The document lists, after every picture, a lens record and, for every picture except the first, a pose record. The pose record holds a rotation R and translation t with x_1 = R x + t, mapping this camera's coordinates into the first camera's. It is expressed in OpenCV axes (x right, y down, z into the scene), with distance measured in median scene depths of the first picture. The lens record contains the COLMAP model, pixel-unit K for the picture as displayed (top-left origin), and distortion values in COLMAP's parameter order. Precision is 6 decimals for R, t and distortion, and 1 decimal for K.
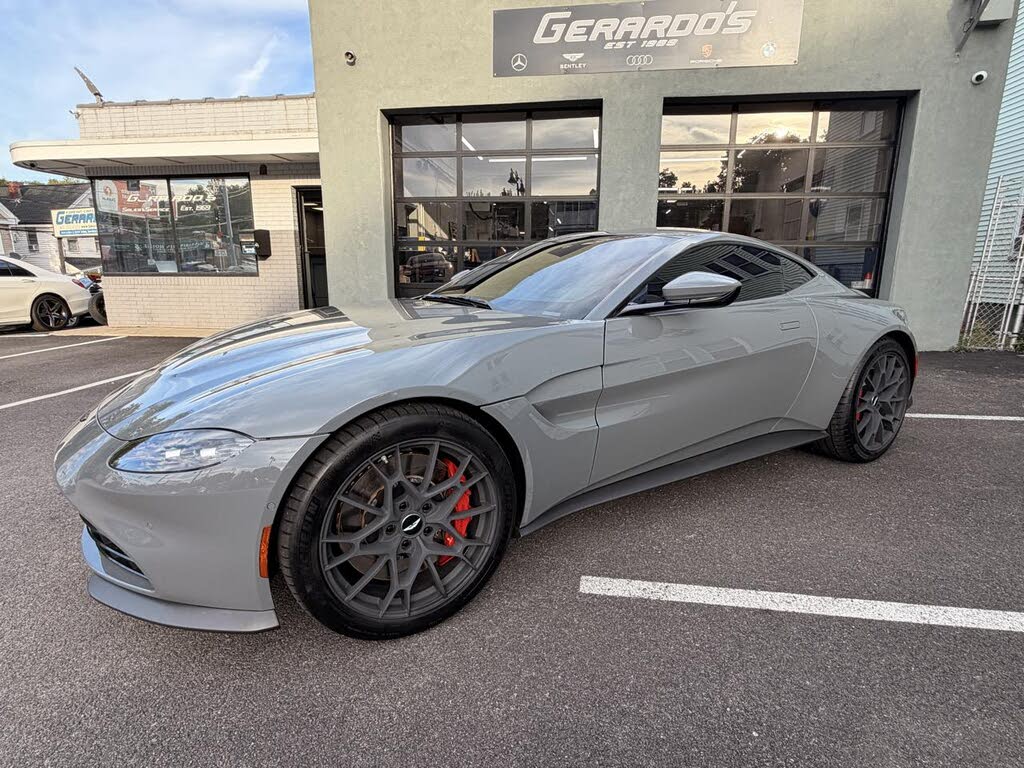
lens RADIAL K [[538.2, 0, 510.1], [0, 538.2, 385.4], [0, 0, 1]] dist [0.001005, 0.000176]
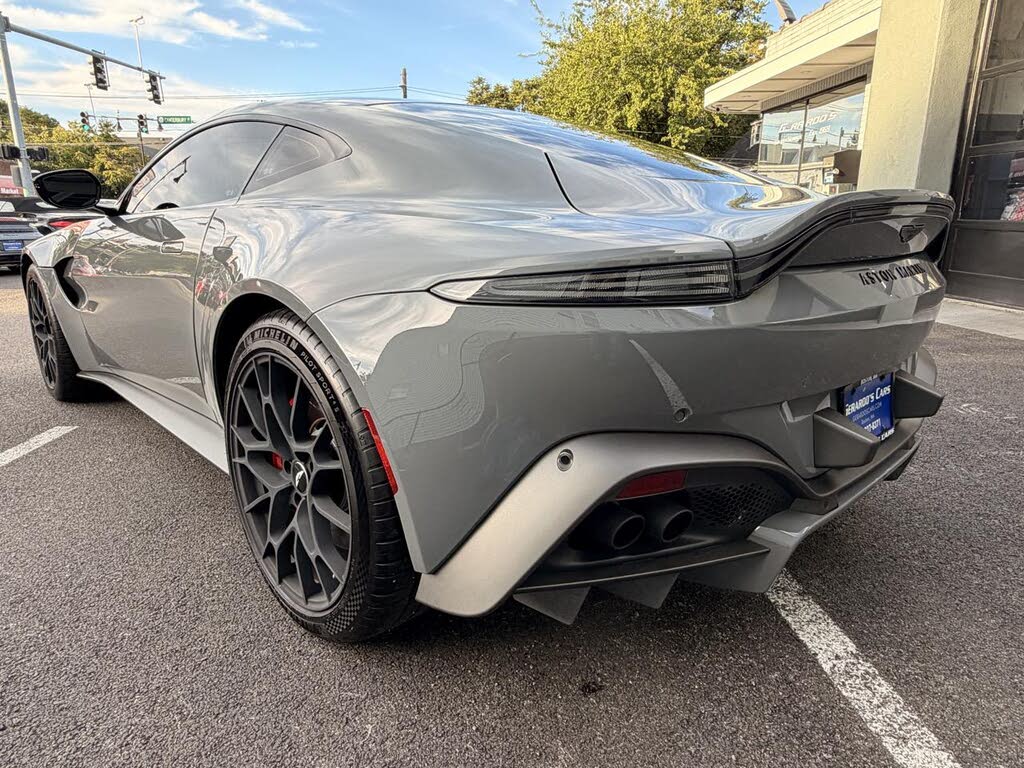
lens RADIAL K [[653.4, 0, 504.7], [0, 653.4, 384.6], [0, 0, 1]] dist [0.003046, -0.000322]
pose [[0.204726, 0.242600, -0.948279, 0.444056], [-0.206437, 0.957709, 0.200445, -0.062243], [0.956802, 0.154724, 0.246150, 0.395965]]
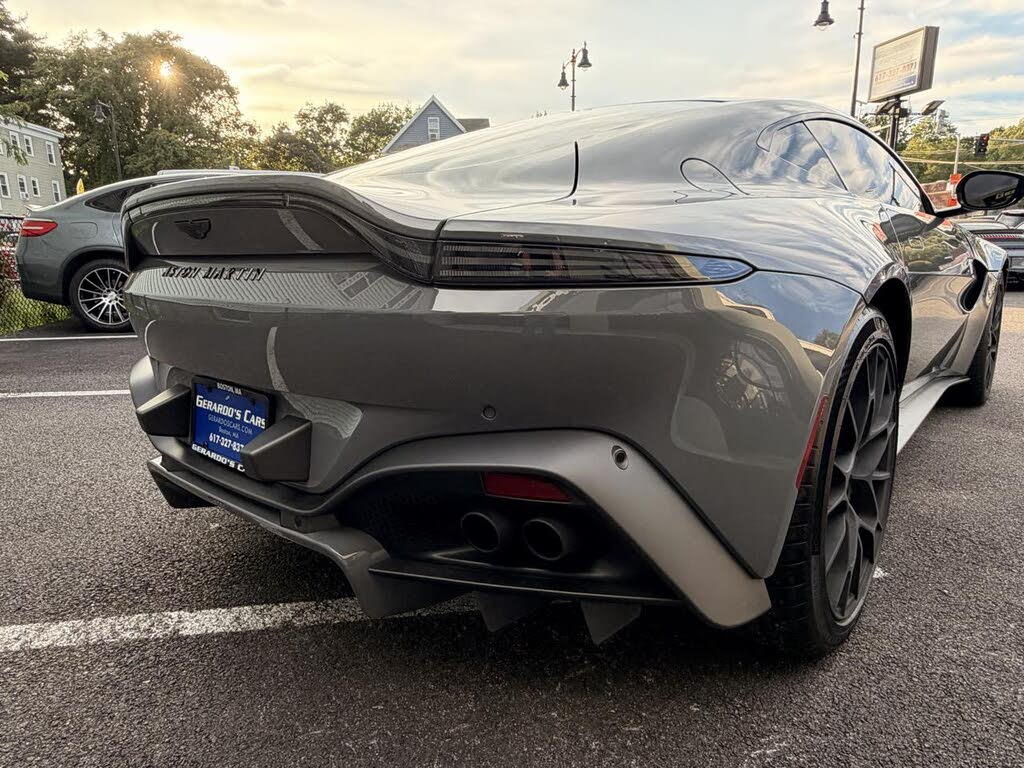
lens RADIAL K [[653.4, 0, 502.6], [0, 653.4, 381.0], [0, 0, 1]] dist [0.003046, -0.000322]
pose [[-0.954569, 0.071611, -0.289259, 0.270236], [-0.052299, 0.915369, 0.399204, -0.121519], [0.293366, 0.396196, -0.870038, 0.707972]]
